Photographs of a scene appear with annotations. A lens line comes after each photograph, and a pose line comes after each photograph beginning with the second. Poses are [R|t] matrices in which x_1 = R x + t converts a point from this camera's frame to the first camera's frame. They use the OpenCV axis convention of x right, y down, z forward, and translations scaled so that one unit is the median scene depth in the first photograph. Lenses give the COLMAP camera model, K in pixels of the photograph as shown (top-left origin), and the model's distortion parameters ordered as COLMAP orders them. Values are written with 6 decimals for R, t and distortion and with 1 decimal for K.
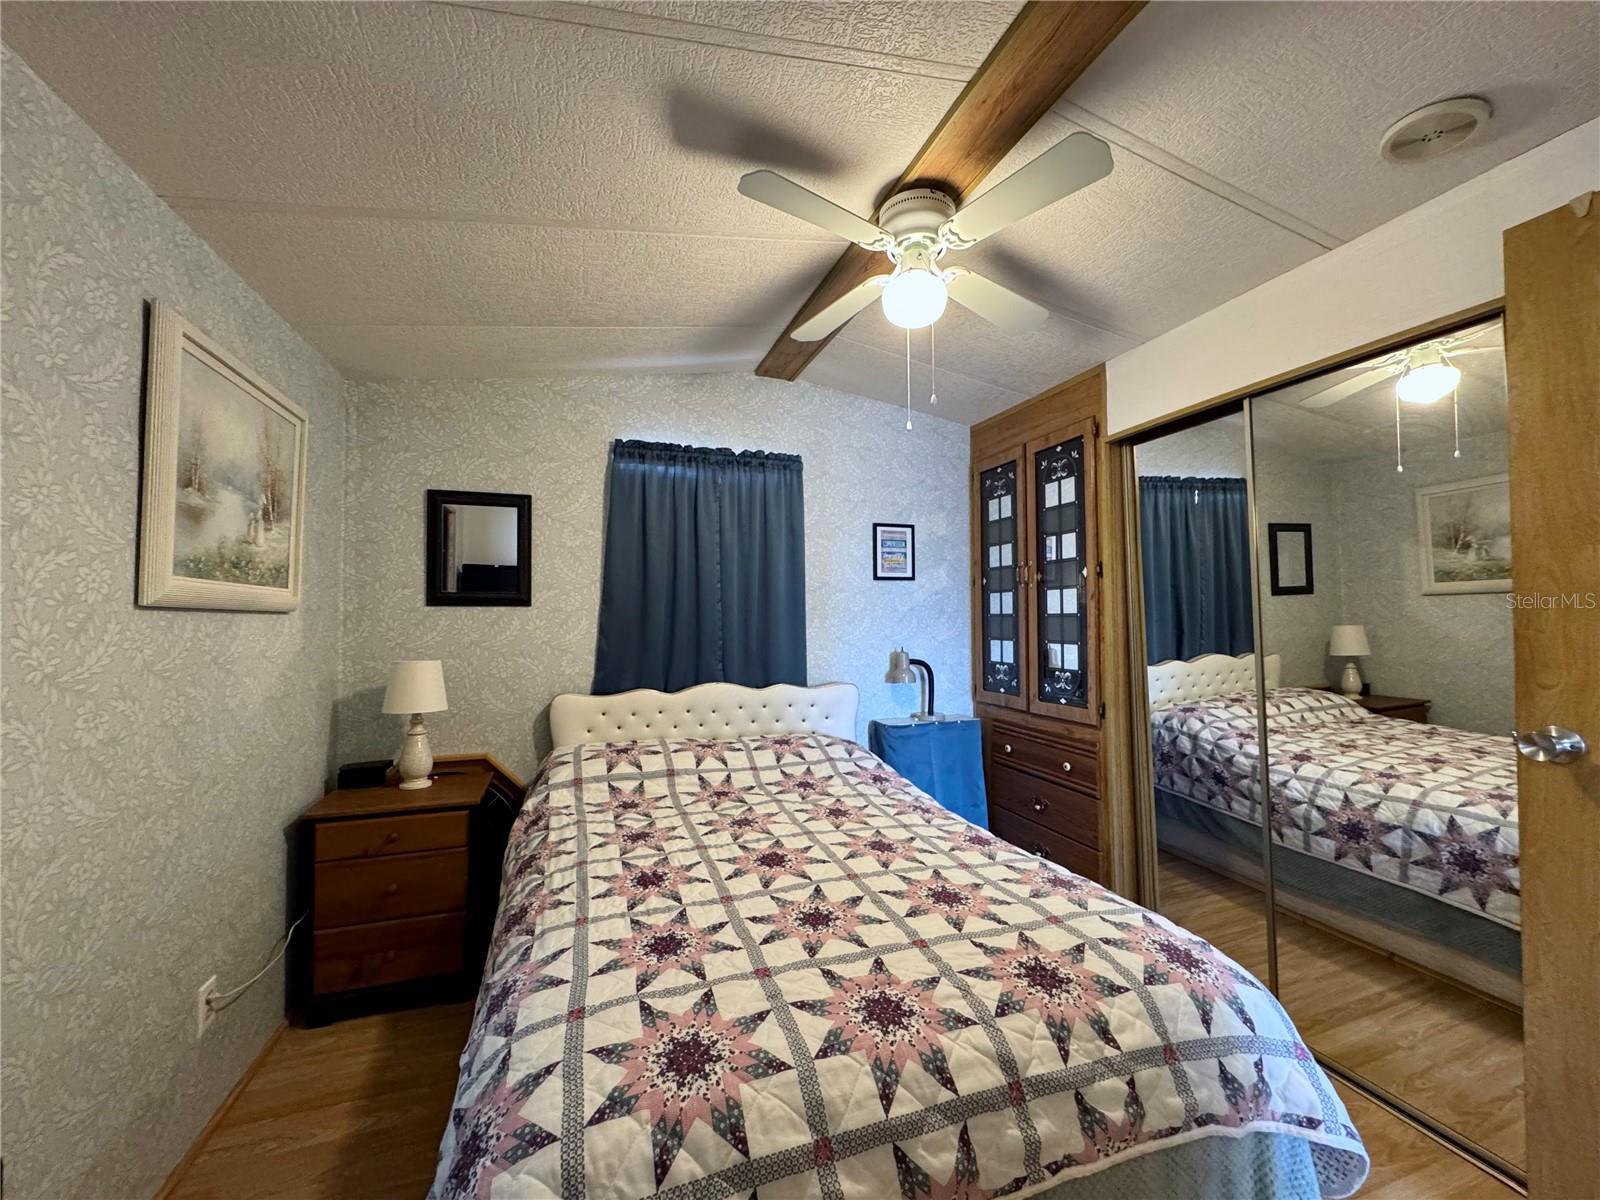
lens RADIAL K [[641.4, 0, 798.9], [0, 641.4, 597.2], [0, 0, 1]] dist [-0.003088, -0.000344]
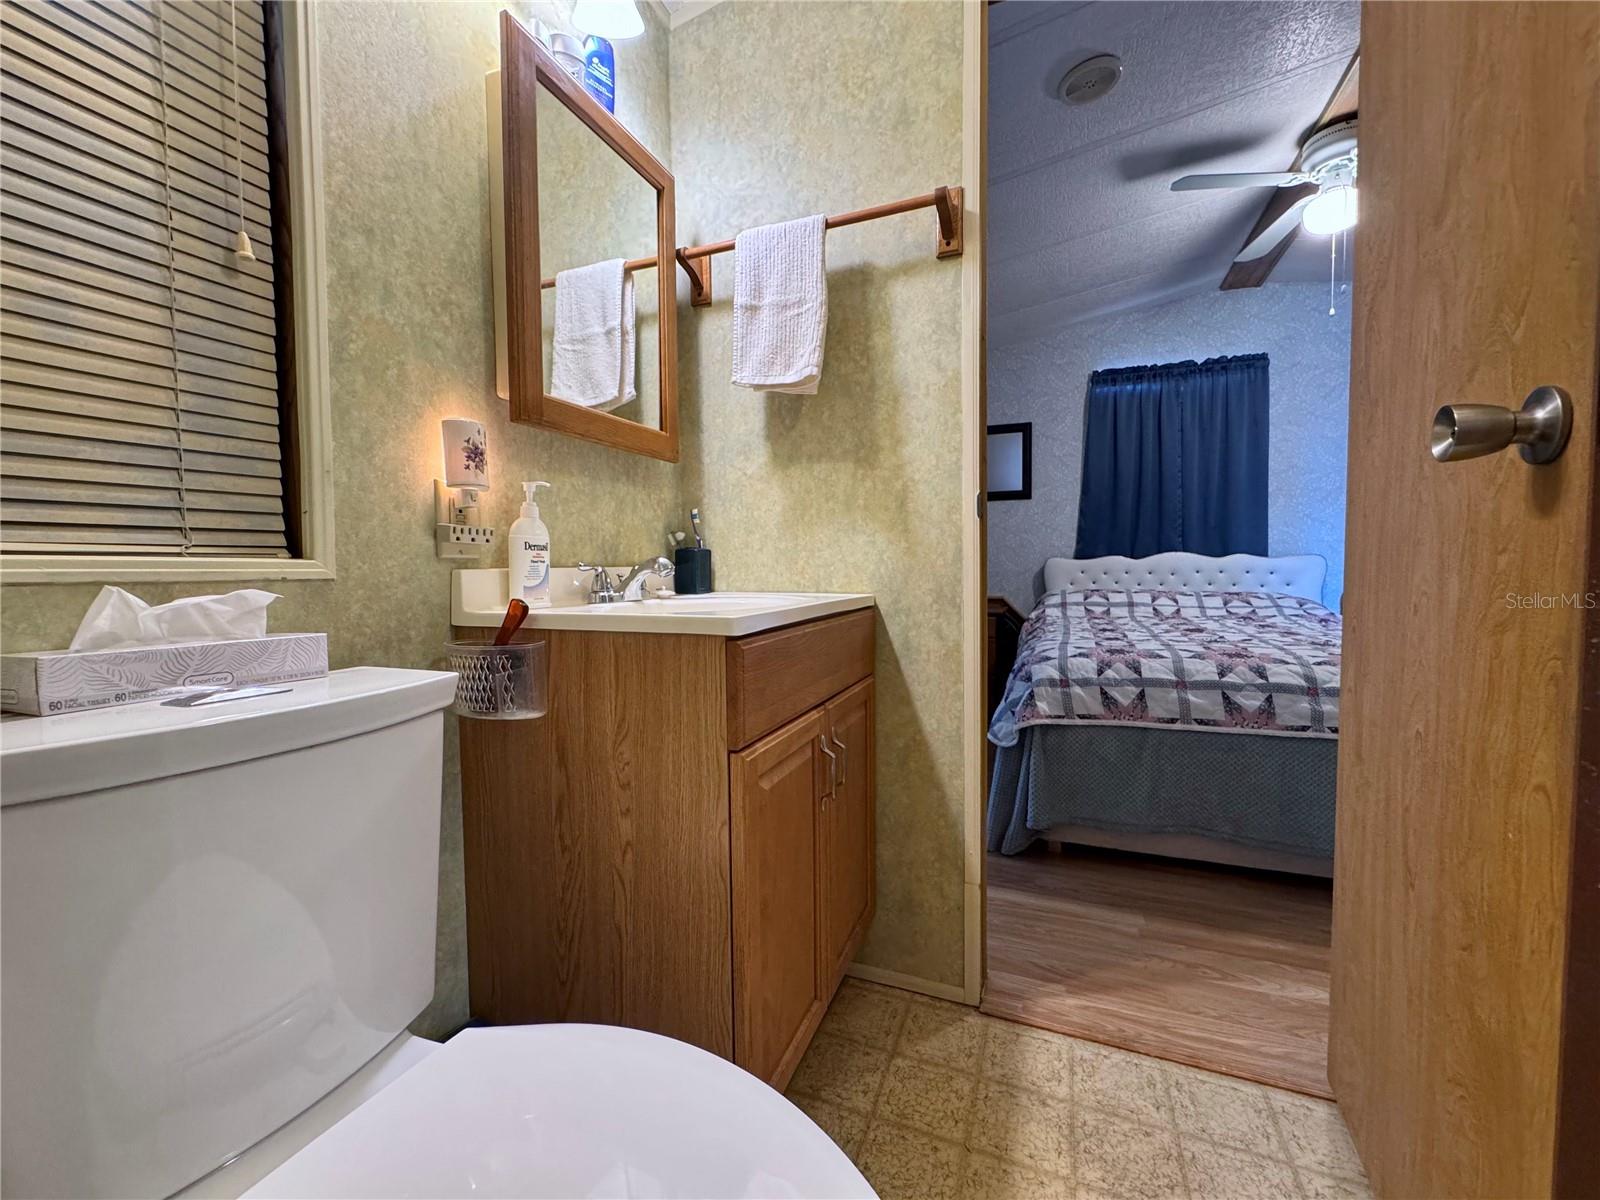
lens RADIAL K [[641.4, 0, 798.9], [0, 641.4, 597.2], [0, 0, 1]] dist [-0.003088, -0.000344]
pose [[0.751261, 0.026583, -0.659470, 0.152262], [0.023171, 0.997510, 0.066605, 0.124637], [0.659598, -0.065318, 0.748775, -0.453004]]
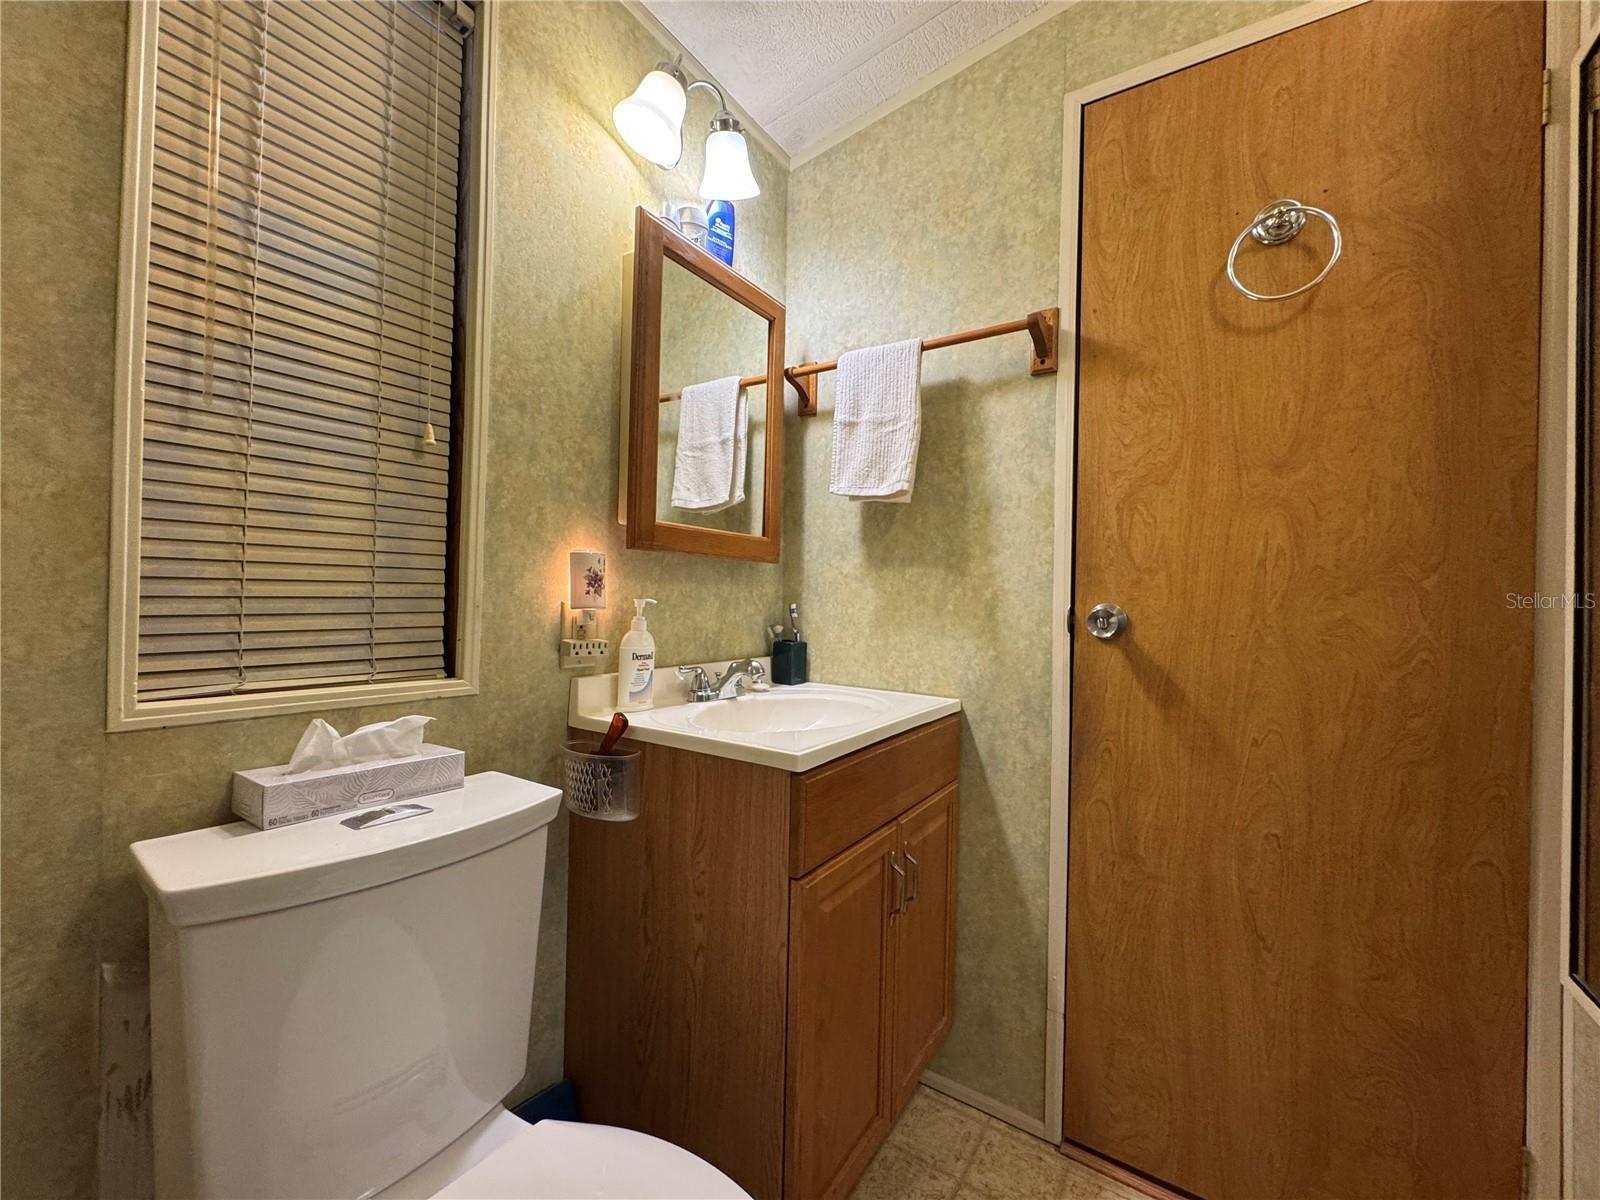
lens RADIAL K [[641.4, 0, 798.9], [0, 641.4, 597.2], [0, 0, 1]] dist [-0.003088, -0.000344]
pose [[0.607596, 0.012946, -0.794141, 0.261668], [-0.006488, 0.999915, 0.011337, -0.035320], [0.794220, -0.001736, 0.607628, -0.435388]]
